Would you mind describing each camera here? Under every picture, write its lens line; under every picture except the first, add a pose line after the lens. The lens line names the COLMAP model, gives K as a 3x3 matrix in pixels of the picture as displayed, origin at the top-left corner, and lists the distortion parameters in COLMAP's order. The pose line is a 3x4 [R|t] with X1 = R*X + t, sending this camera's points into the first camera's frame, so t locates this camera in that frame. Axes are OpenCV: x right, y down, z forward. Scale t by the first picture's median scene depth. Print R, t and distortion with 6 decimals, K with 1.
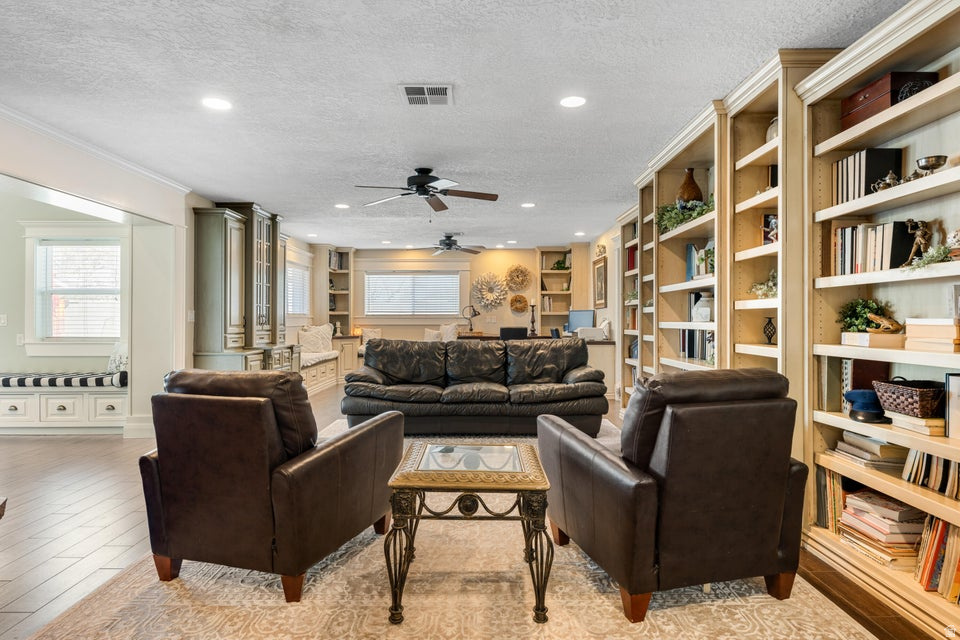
lens RADIAL K [[547.9, 0, 466.2], [0, 547.9, 317.5], [0, 0, 1]] dist [0.001615, 0.001151]
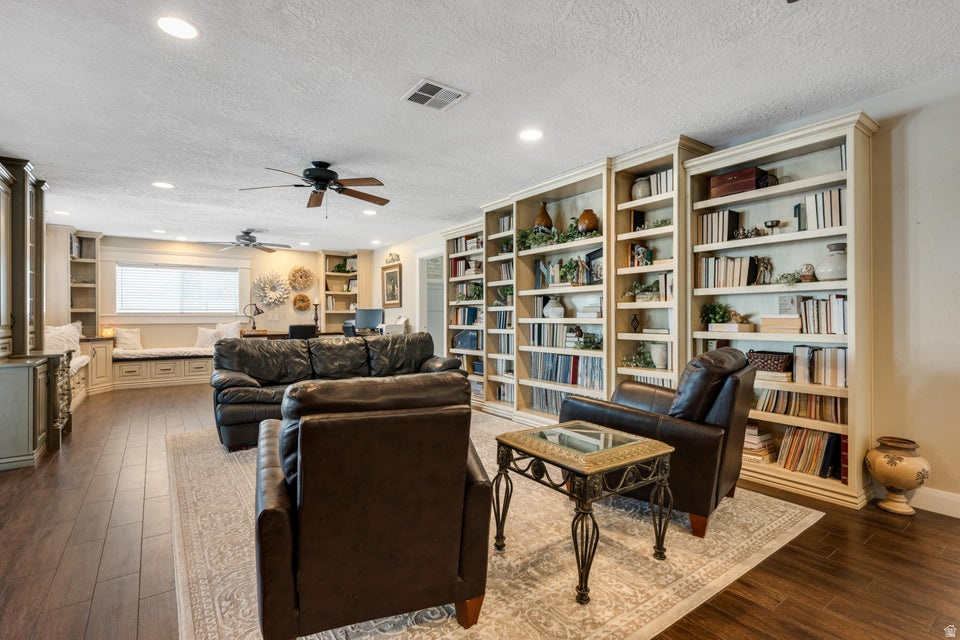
lens RADIAL K [[462.3, 0, 476.7], [0, 462.3, 319.3], [0, 0, 1]] dist [-0.002400, 0.000211]
pose [[0.804423, -0.005149, 0.594035, -0.252704], [0.001063, 0.999973, 0.007229, 0.001567], [-0.594056, -0.005183, 0.804407, 0.126632]]
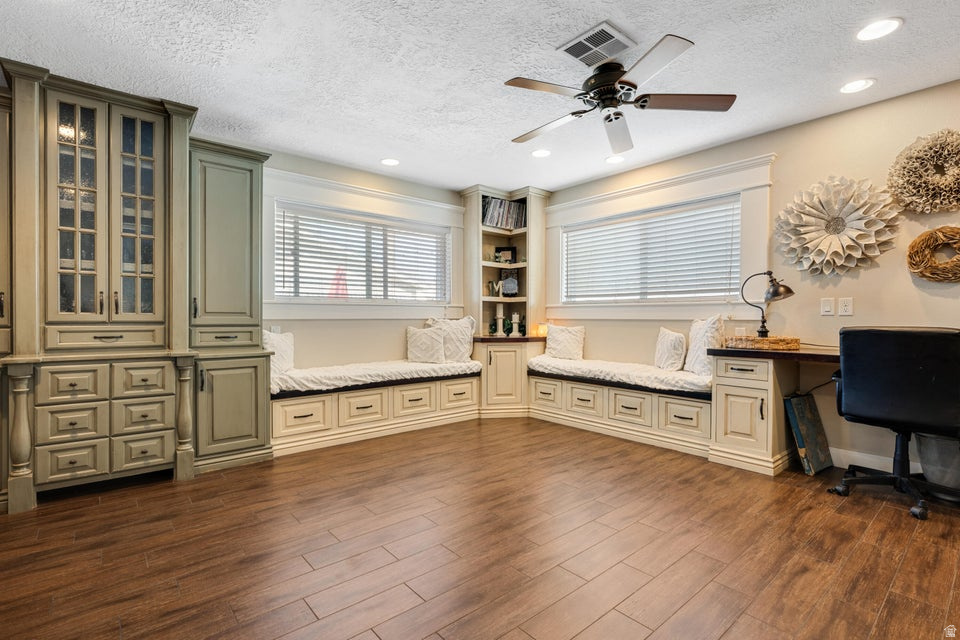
lens RADIAL K [[444.5, 0, 470.4], [0, 444.5, 321.4], [0, 0, 1]] dist [0.001119, 0.000447]
pose [[0.661568, 0.008931, -0.749832, 0.166810], [-0.000833, 0.999937, 0.011175, 0.016638], [0.749885, -0.006769, 0.661534, 0.969154]]
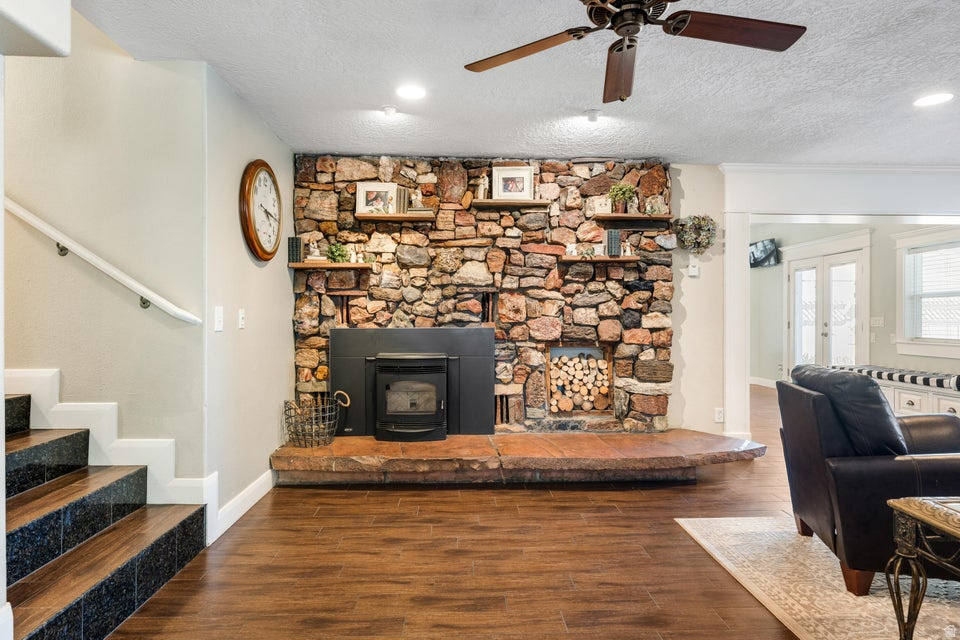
lens RADIAL K [[516.2, 0, 477.3], [0, 516.2, 321.1], [0, 0, 1]] dist [0.004735, 0.000474]
pose [[0.063354, 0.002218, -0.997989, 0.204257], [0.003723, 0.999990, 0.002459, -0.002621], [0.997984, -0.003871, 0.063345, 0.071684]]
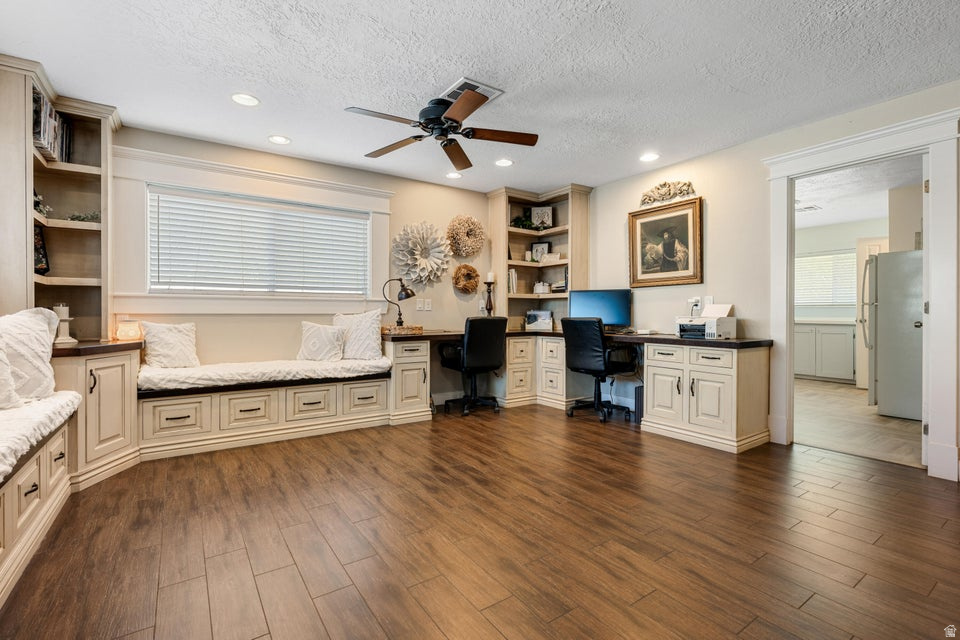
lens RADIAL K [[444.5, 0, 484.4], [0, 444.5, 314.2], [0, 0, 1]] dist [0.001119, 0.000447]
pose [[0.807046, -0.000558, 0.590488, -0.279280], [-0.002319, 0.999989, 0.004116, 0.018061], [-0.590483, -0.004691, 0.807036, 0.917501]]
